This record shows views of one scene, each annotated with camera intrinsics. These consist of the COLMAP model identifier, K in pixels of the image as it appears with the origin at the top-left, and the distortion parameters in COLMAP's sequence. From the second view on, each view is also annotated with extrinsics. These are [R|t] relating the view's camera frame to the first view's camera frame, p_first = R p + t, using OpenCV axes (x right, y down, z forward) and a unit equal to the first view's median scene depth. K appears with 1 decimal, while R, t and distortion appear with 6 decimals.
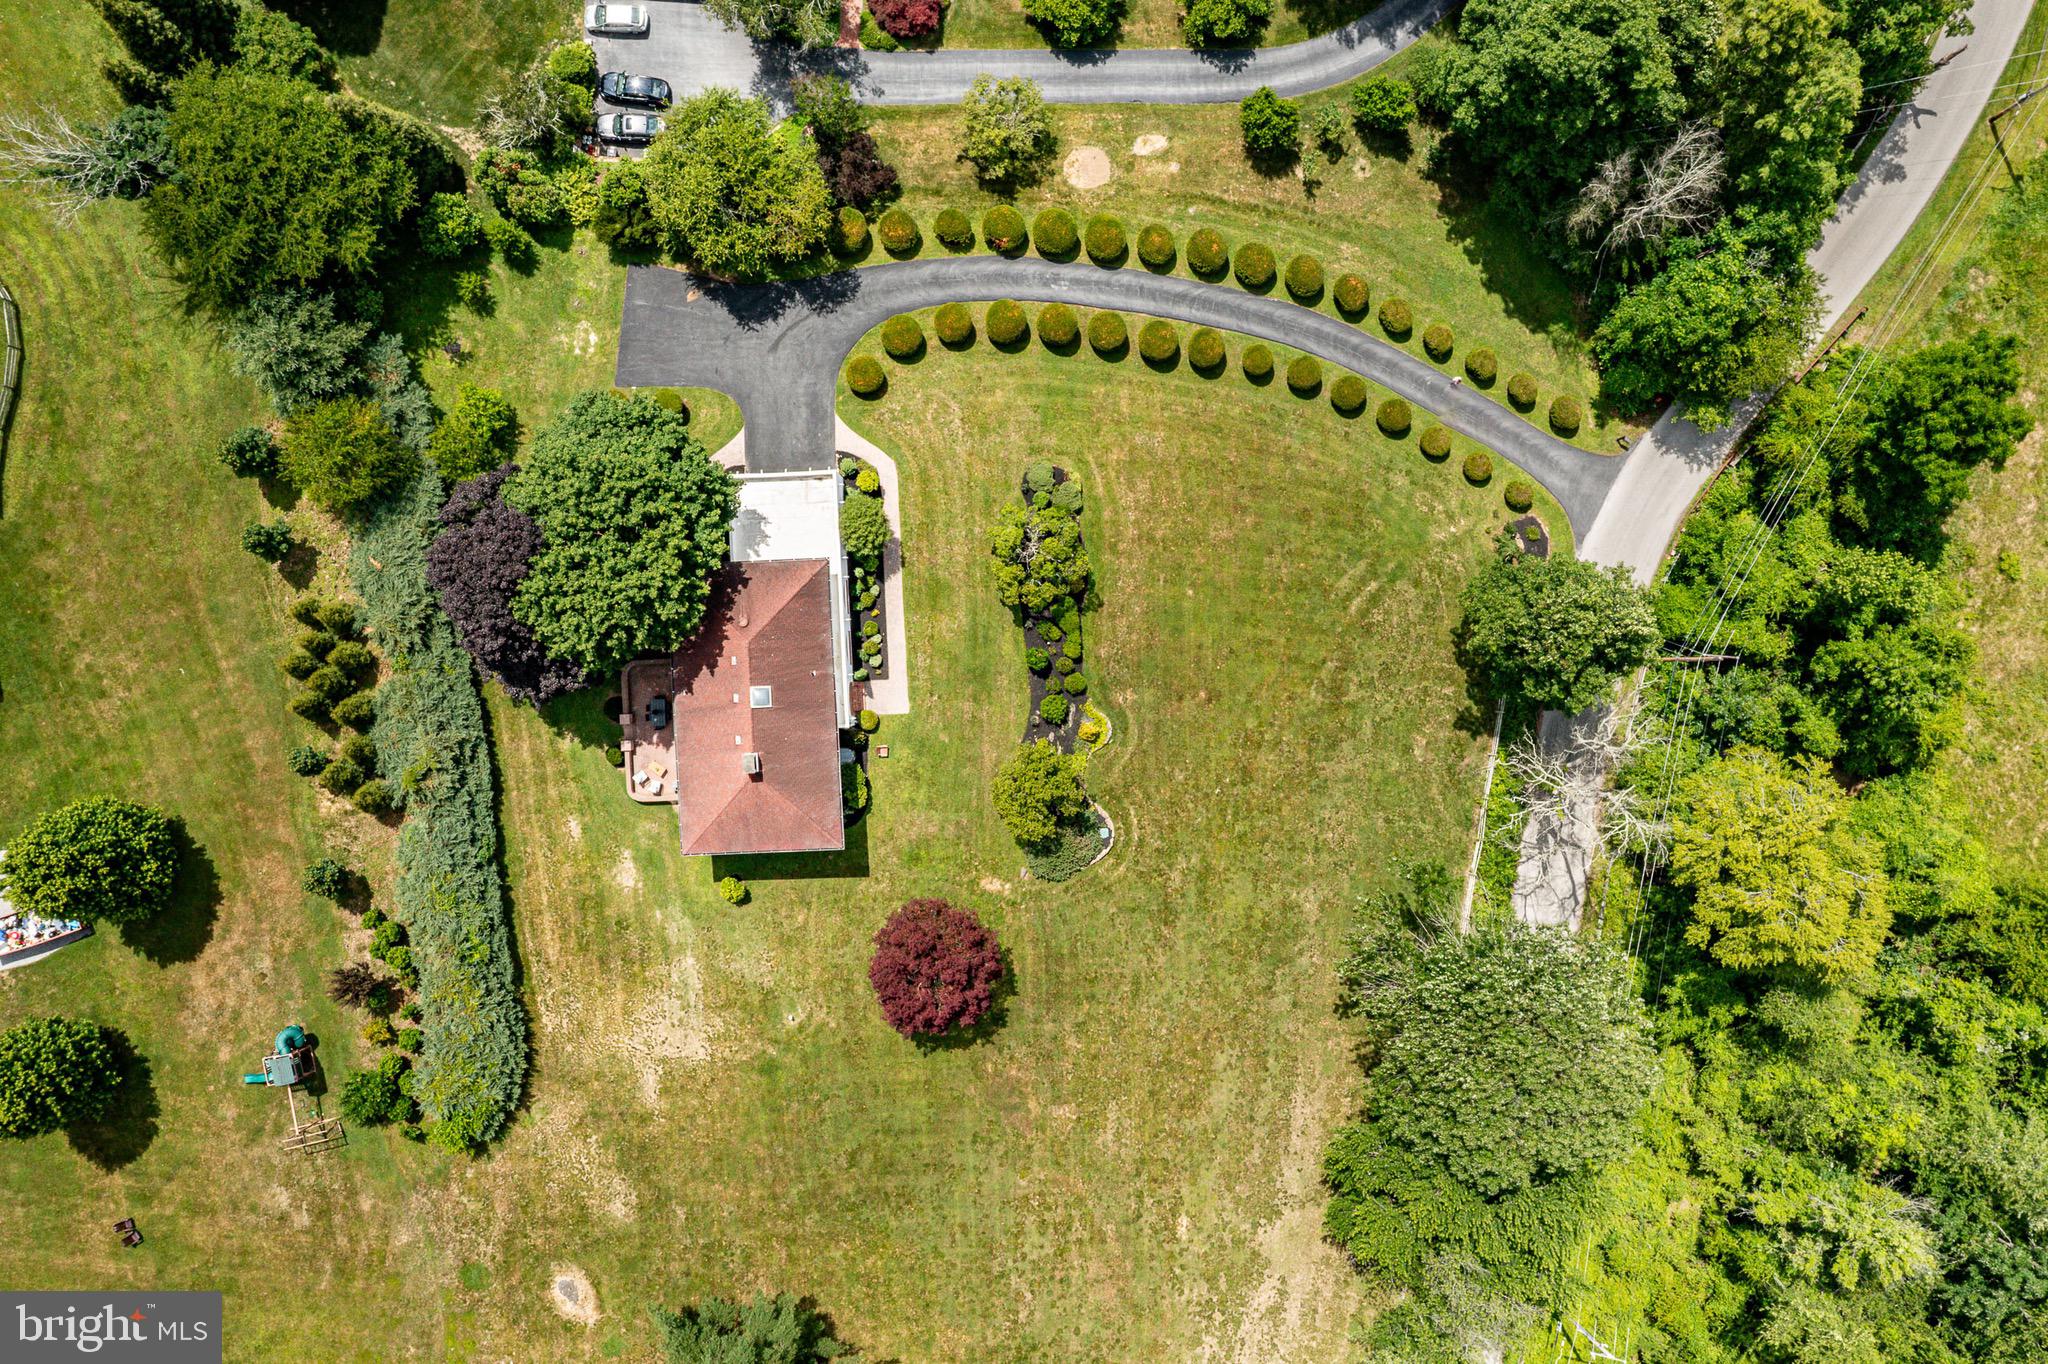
lens RADIAL K [[1694.1, 0, 1024.0], [0, 1694.1, 682.0], [0, 0, 1]] dist [-0.006090, -0.000827]
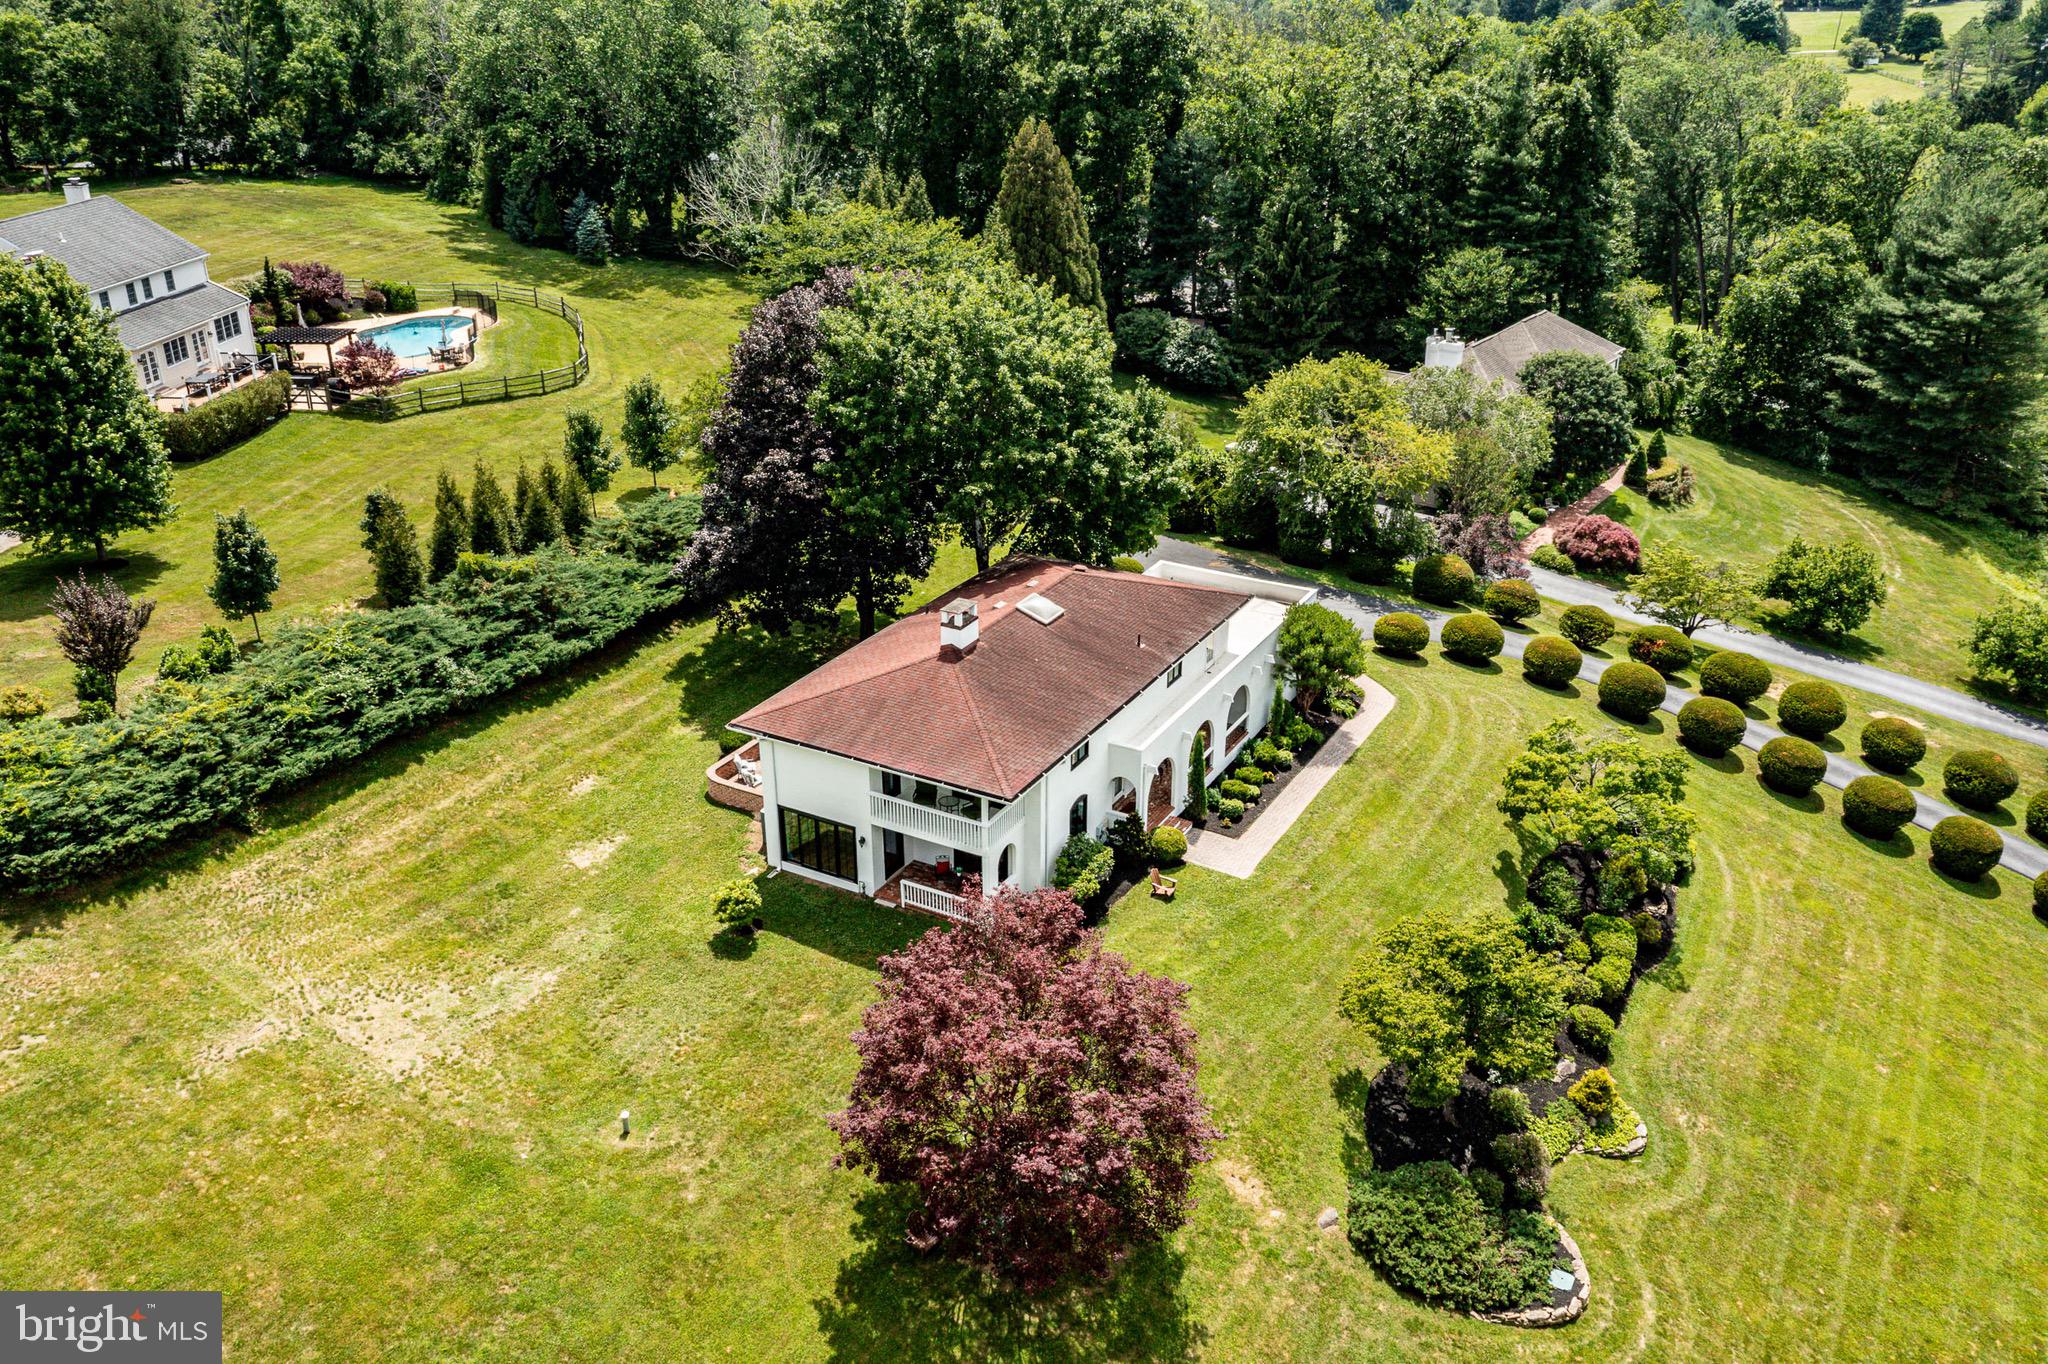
lens RADIAL K [[1632.8, 0, 1020.5], [0, 1632.8, 669.7], [0, 0, 1]] dist [-0.007291, -0.004184]
pose [[0.844707, 0.238097, -0.479354, 0.089186], [-0.534776, 0.338577, -0.774197, 0.397407], [-0.022035, 0.910316, 0.413327, 0.746670]]
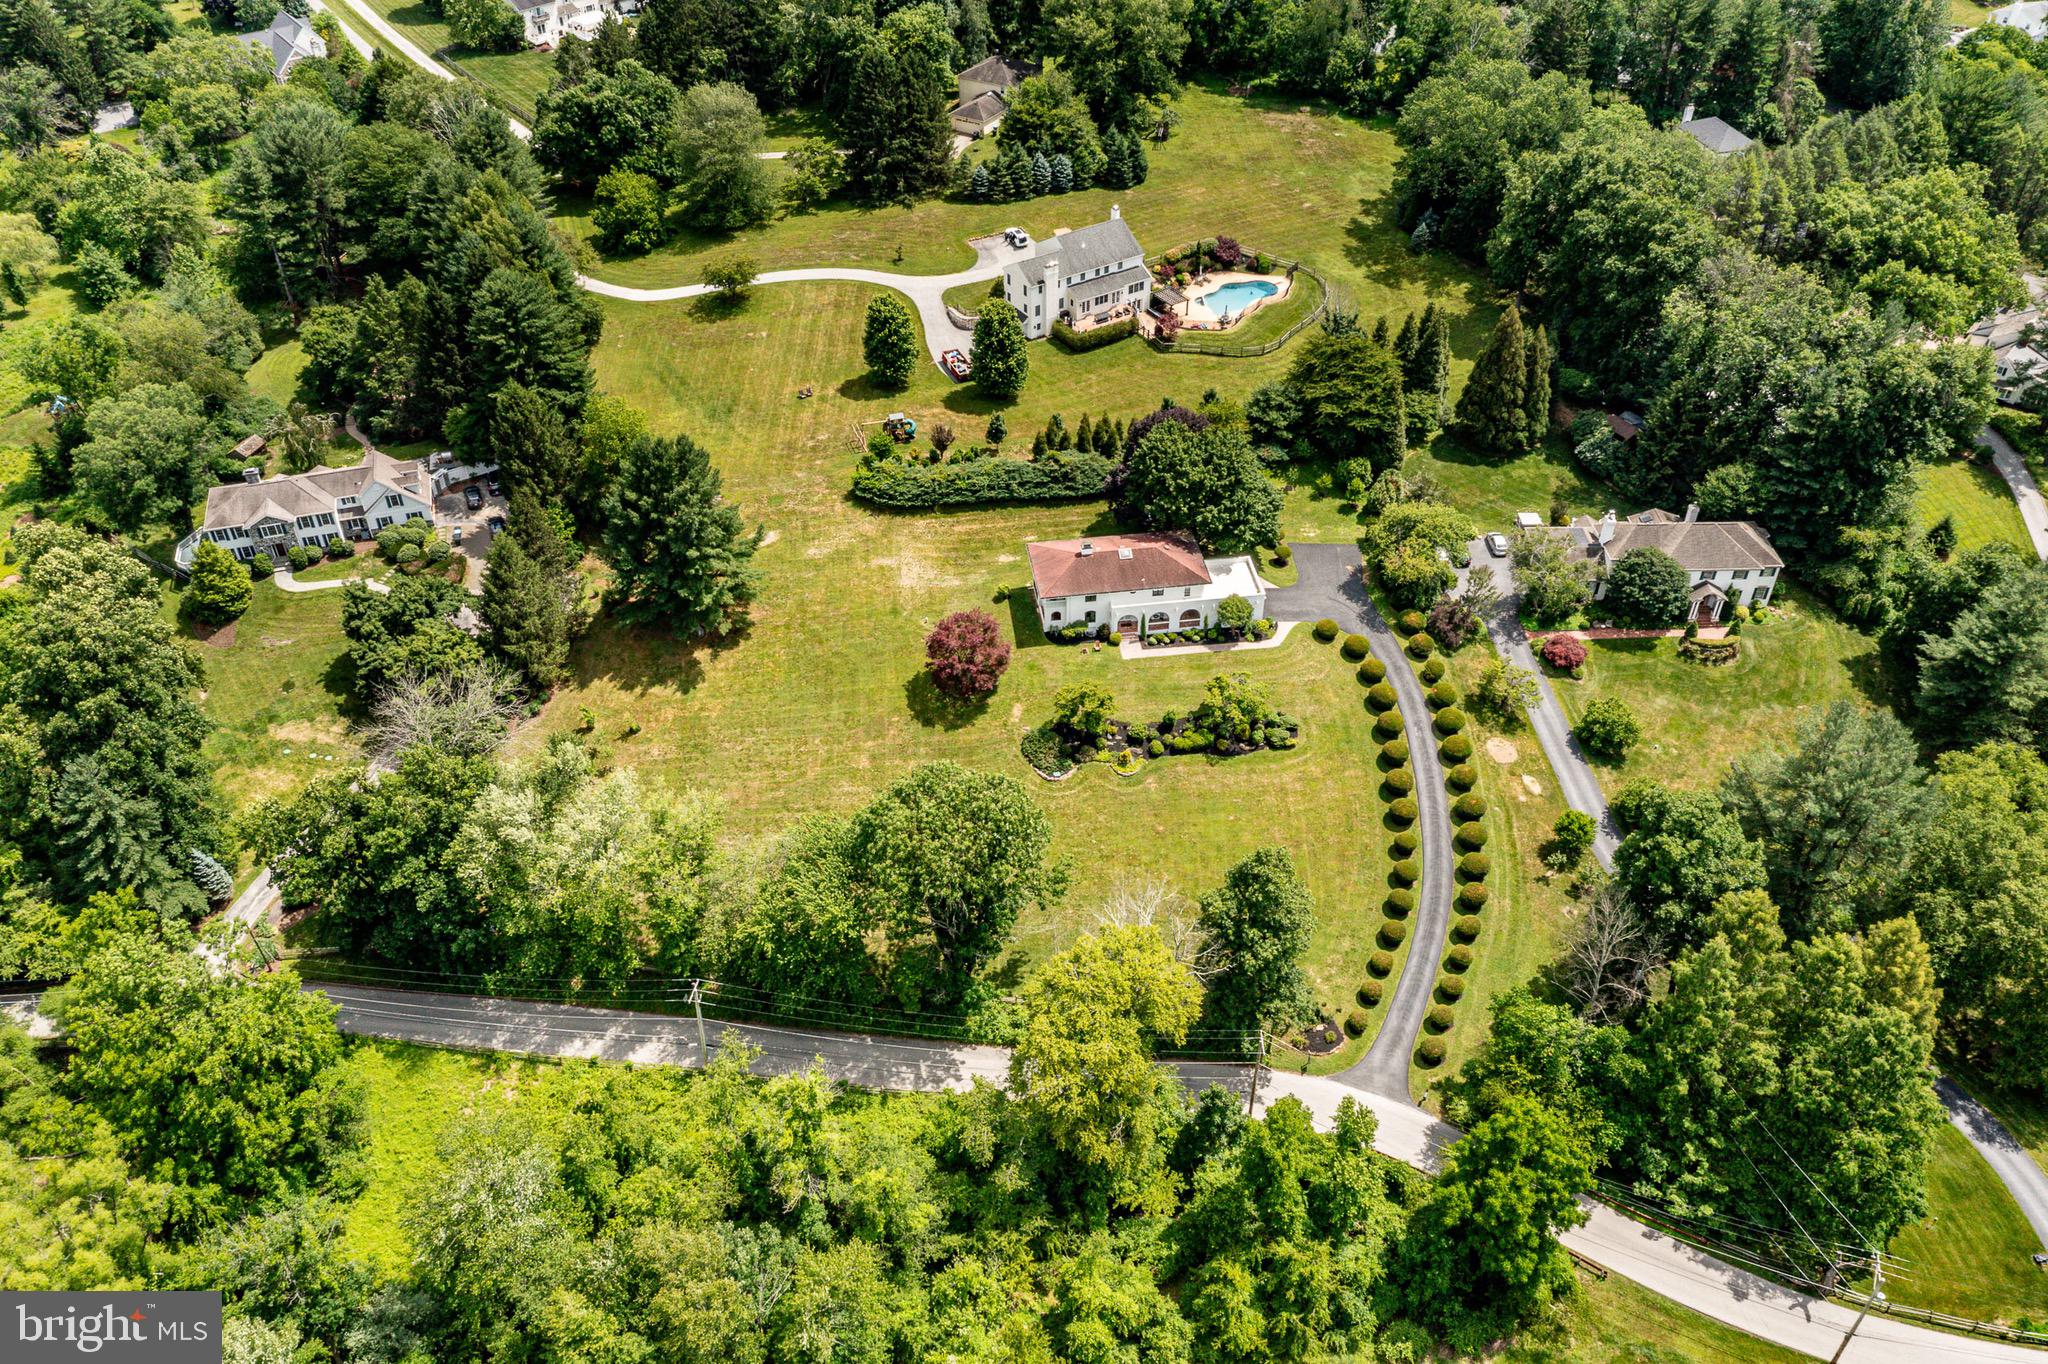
lens RADIAL K [[1632.8, 0, 1020.5], [0, 1632.8, 669.7], [0, 0, 1]] dist [-0.007291, -0.004184]
pose [[0.084316, 0.644991, -0.759524, 1.069708], [-0.996437, 0.056176, -0.062912, 0.208027], [0.002089, 0.762122, 0.647430, 0.031214]]
